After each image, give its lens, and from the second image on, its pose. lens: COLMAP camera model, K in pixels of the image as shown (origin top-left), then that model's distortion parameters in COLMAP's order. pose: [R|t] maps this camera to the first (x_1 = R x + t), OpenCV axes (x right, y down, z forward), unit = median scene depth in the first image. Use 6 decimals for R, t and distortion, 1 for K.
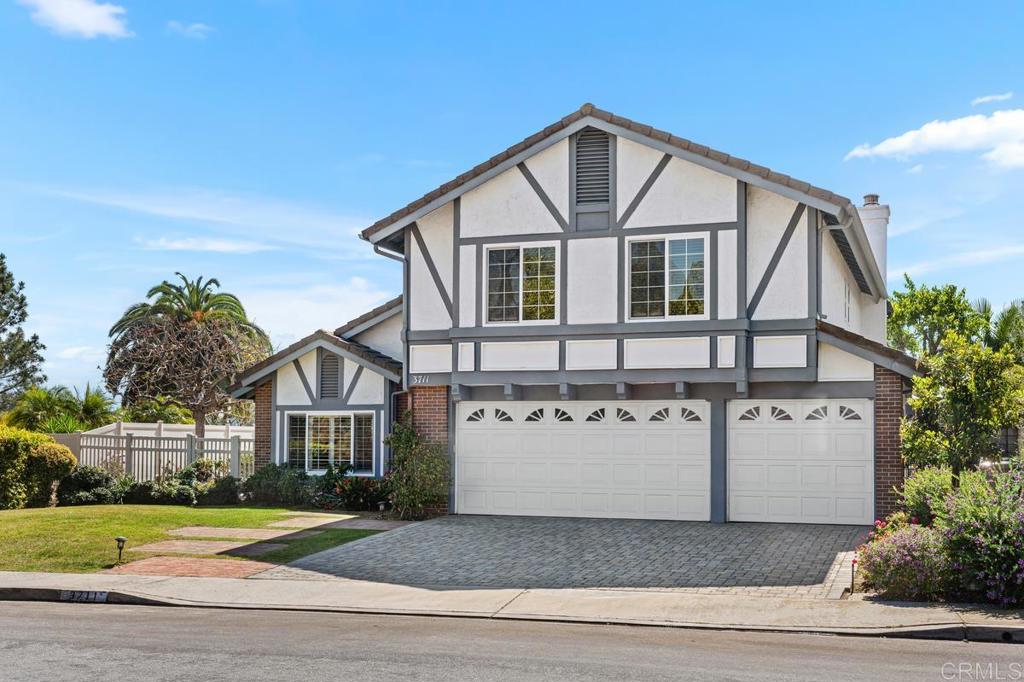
lens RADIAL K [[1169.9, 0, 512.0], [0, 1169.9, 341.0], [0, 0, 1]] dist [-0.001532, -0.008153]
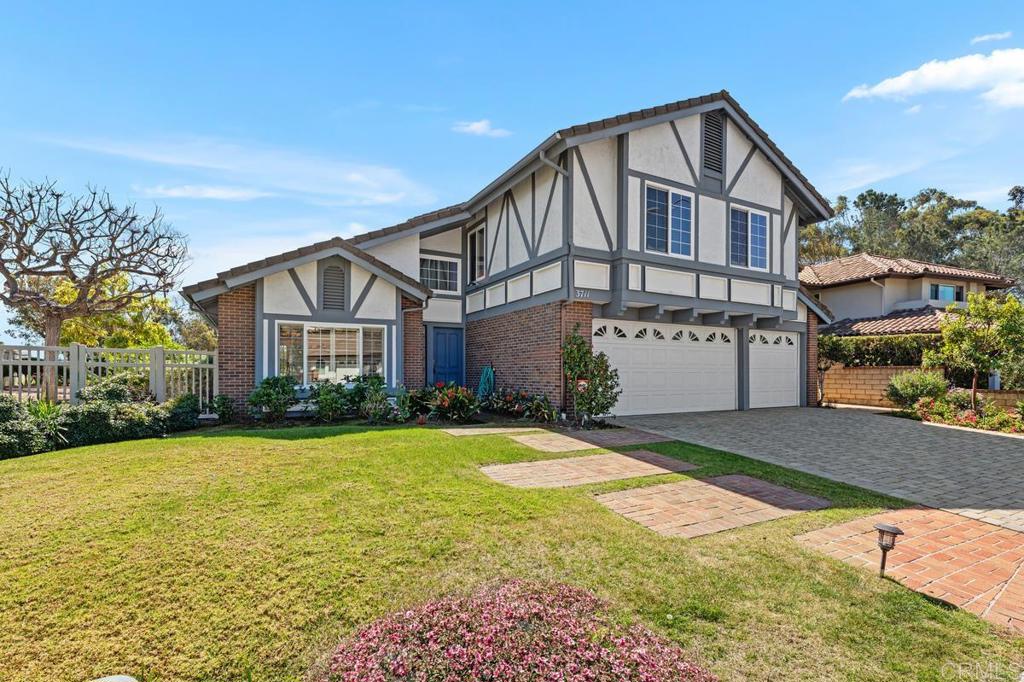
lens RADIAL K [[481.2, 0, 512.0], [0, 481.2, 341.0], [0, 0, 1]] dist [-0.014850, 0.000011]
pose [[0.655488, 0.040572, 0.754115, -0.455970], [-0.067276, 0.997723, 0.004799, 0.079662], [-0.752203, -0.053880, 0.656724, 0.789599]]
